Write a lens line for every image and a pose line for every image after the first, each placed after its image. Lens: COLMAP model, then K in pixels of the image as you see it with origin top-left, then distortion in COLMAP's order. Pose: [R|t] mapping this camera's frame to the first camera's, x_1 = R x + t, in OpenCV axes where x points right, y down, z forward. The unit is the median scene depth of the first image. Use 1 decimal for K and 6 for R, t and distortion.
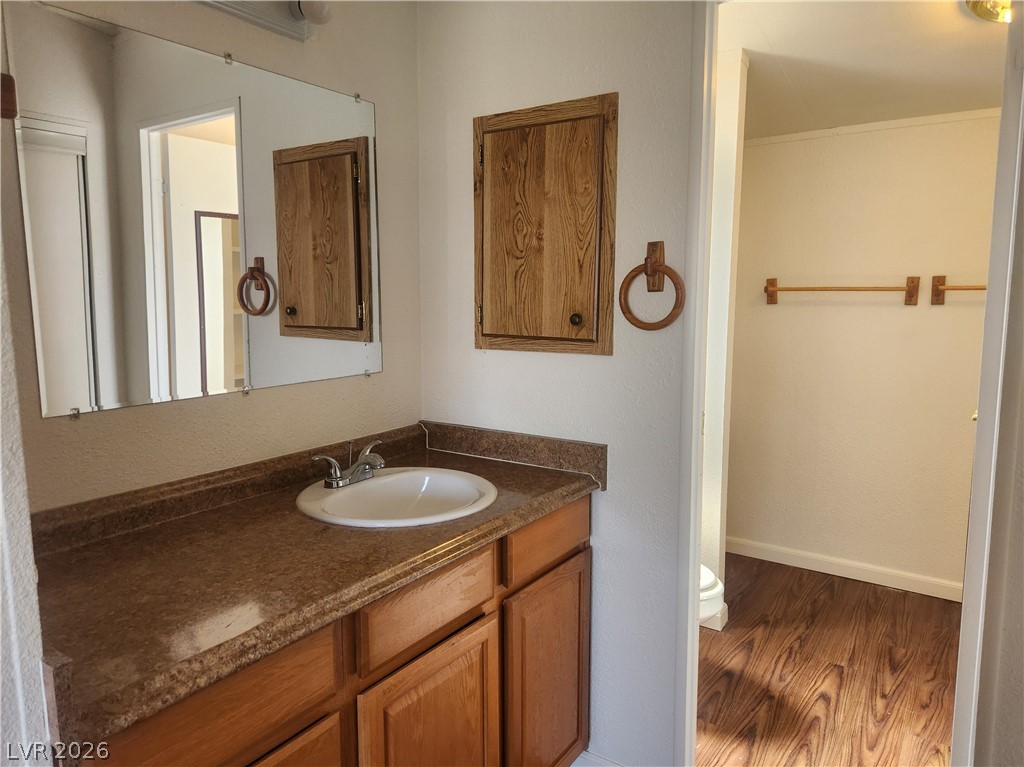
lens RADIAL K [[695.4, 0, 514.1], [0, 695.4, 383.5], [0, 0, 1]] dist [0.063291, -0.033841]
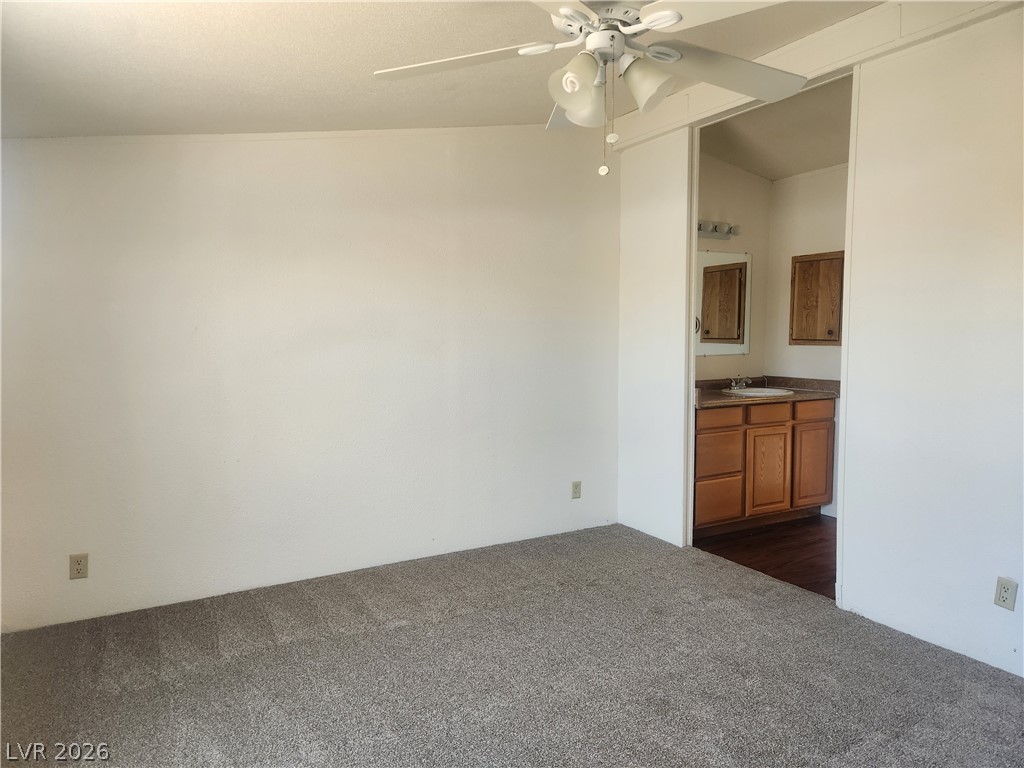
lens RADIAL K [[695.4, 0, 508.5], [0, 695.4, 384.3], [0, 0, 1]] dist [0.063291, -0.033841]
pose [[0.895140, 0.031339, -0.444682, 0.178667], [-0.055369, 0.997618, -0.041149, 0.264773], [0.442333, 0.061455, 0.894743, -1.800081]]
